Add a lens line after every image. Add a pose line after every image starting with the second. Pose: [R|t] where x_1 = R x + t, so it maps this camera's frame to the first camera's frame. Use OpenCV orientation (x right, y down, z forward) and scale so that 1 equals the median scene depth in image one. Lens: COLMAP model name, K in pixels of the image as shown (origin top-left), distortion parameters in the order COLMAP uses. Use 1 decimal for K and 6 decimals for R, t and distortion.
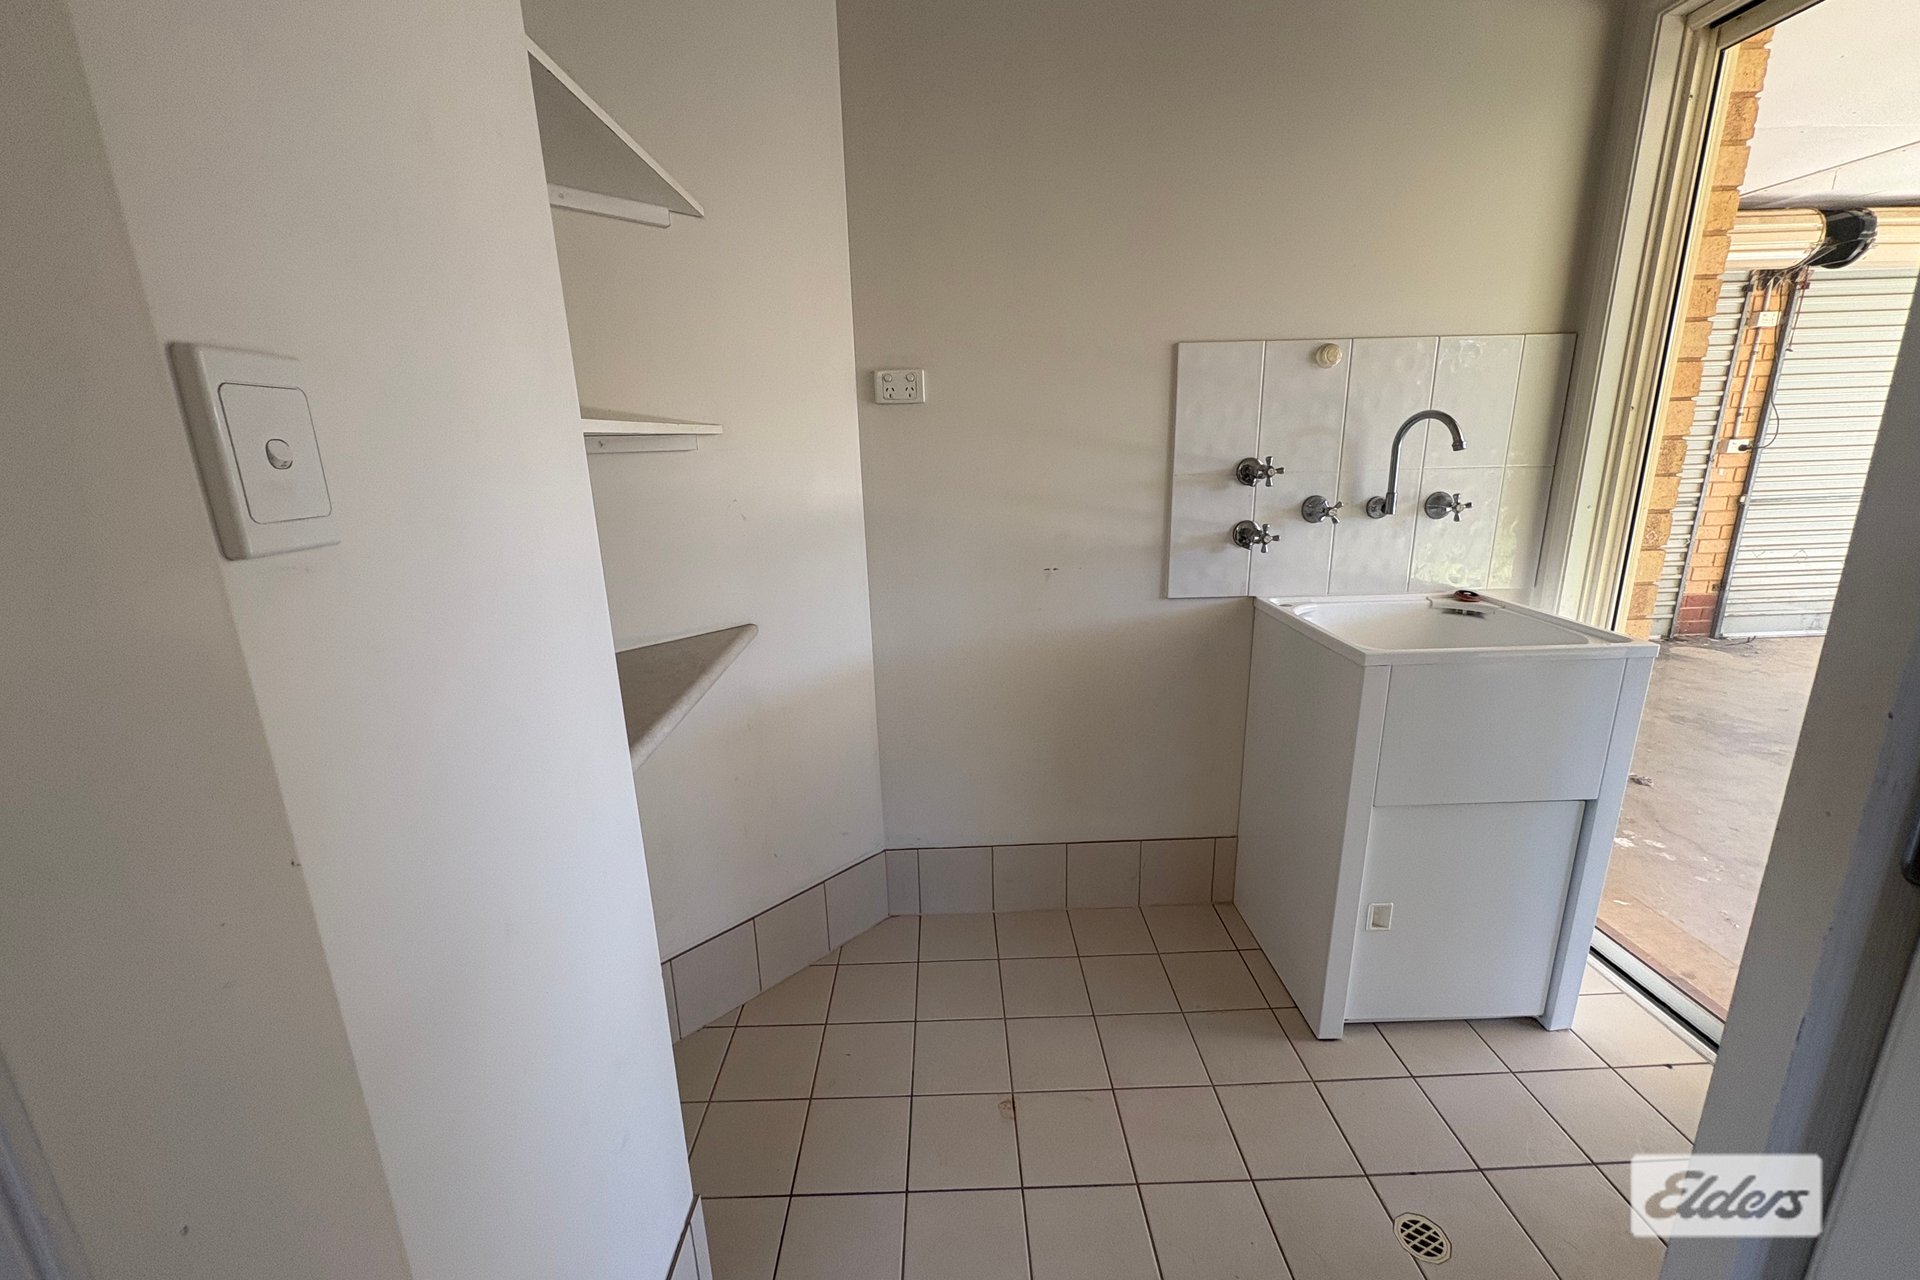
lens RADIAL K [[763.4, 0, 956.5], [0, 763.4, 644.4], [0, 0, 1]] dist [0.000773, 0.000071]
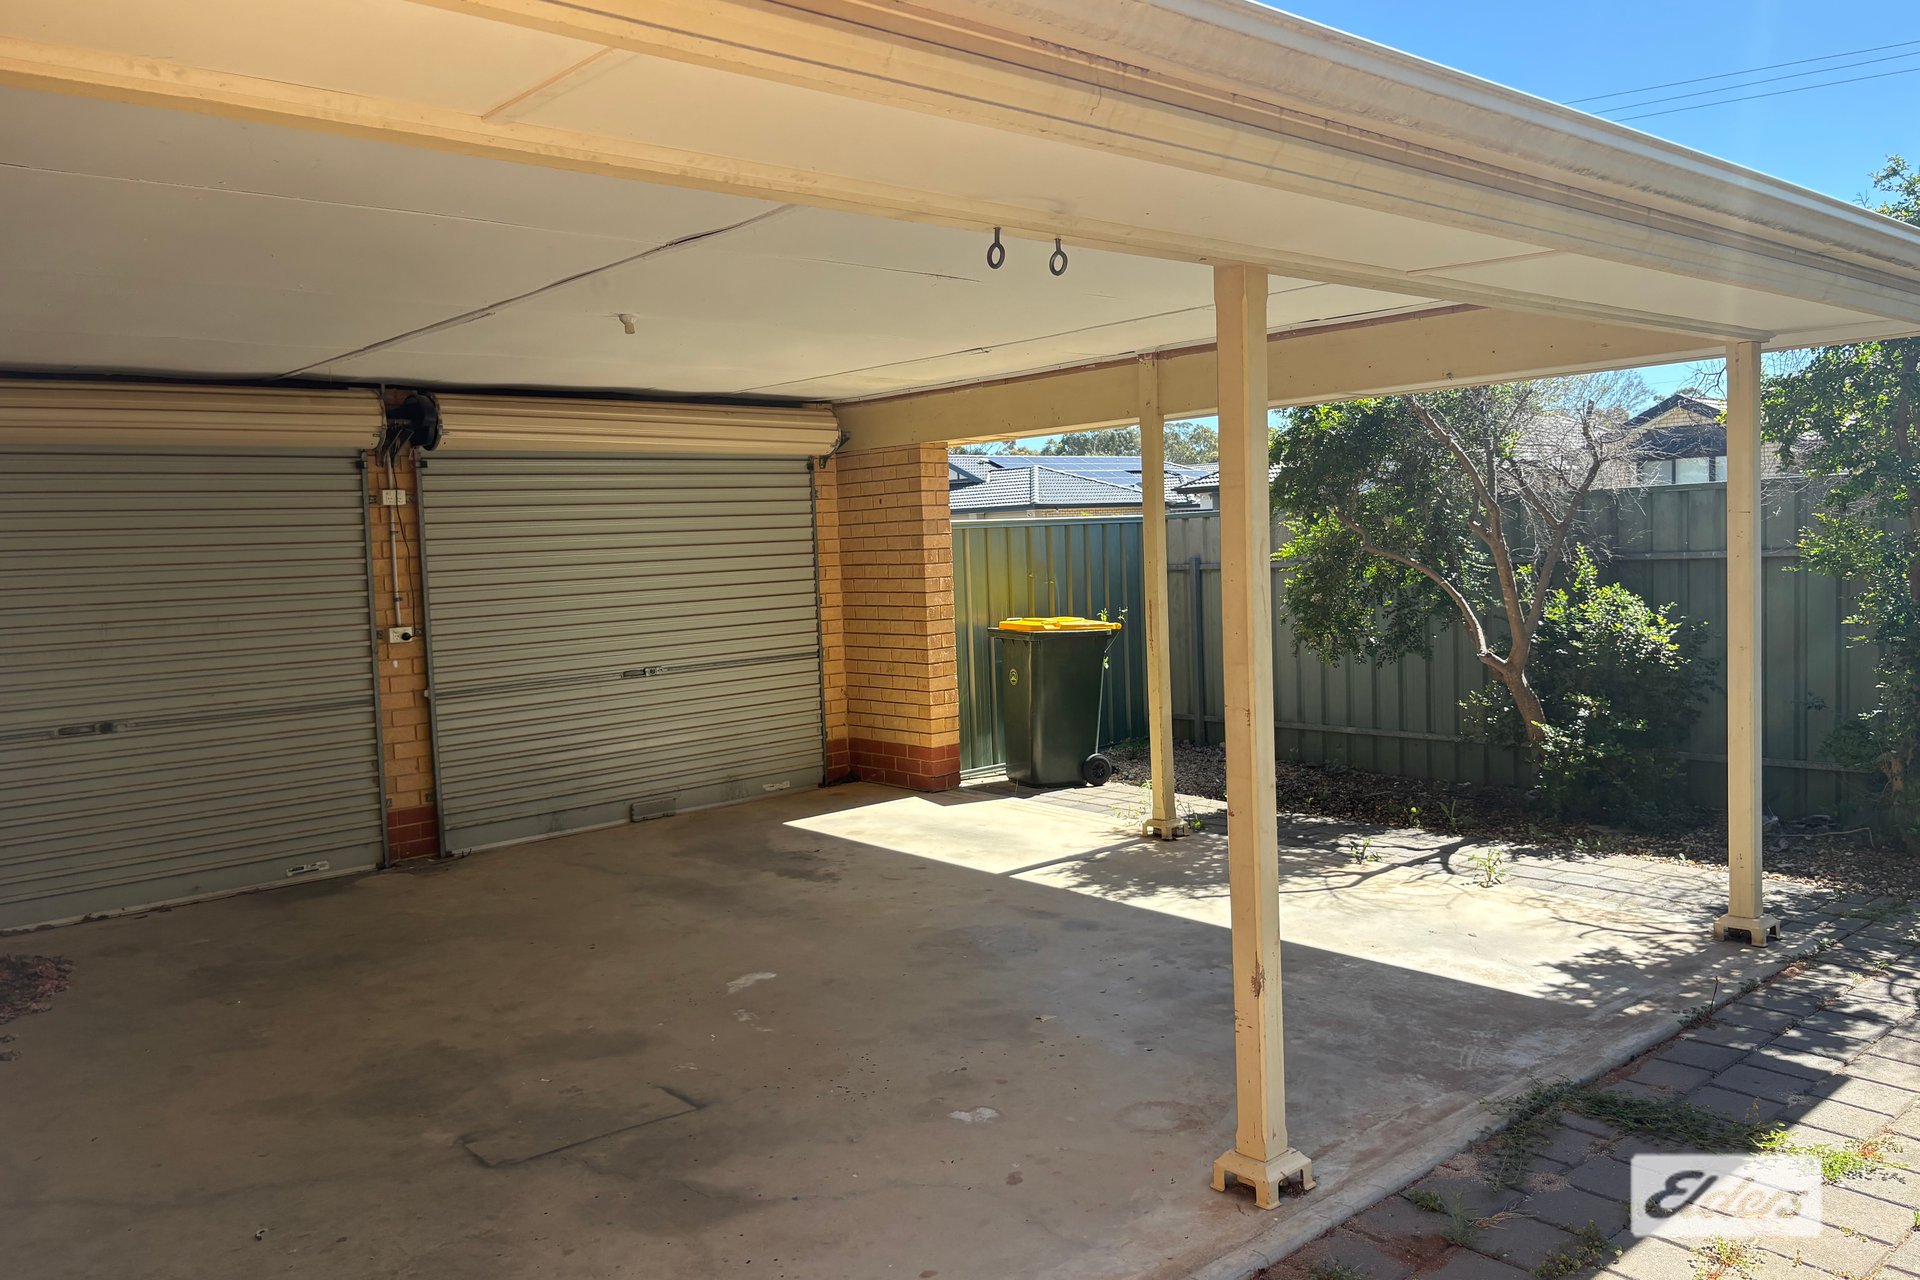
lens RADIAL K [[1445.7, 0, 960.0], [0, 1445.7, 636.5], [0, 0, 1]] dist [0.003369, 0.000530]
pose [[0.759779, -0.046311, 0.648530, 0.441830], [0.177297, 0.974416, -0.138129, 0.078775], [-0.625541, 0.219930, 0.748551, -0.610976]]
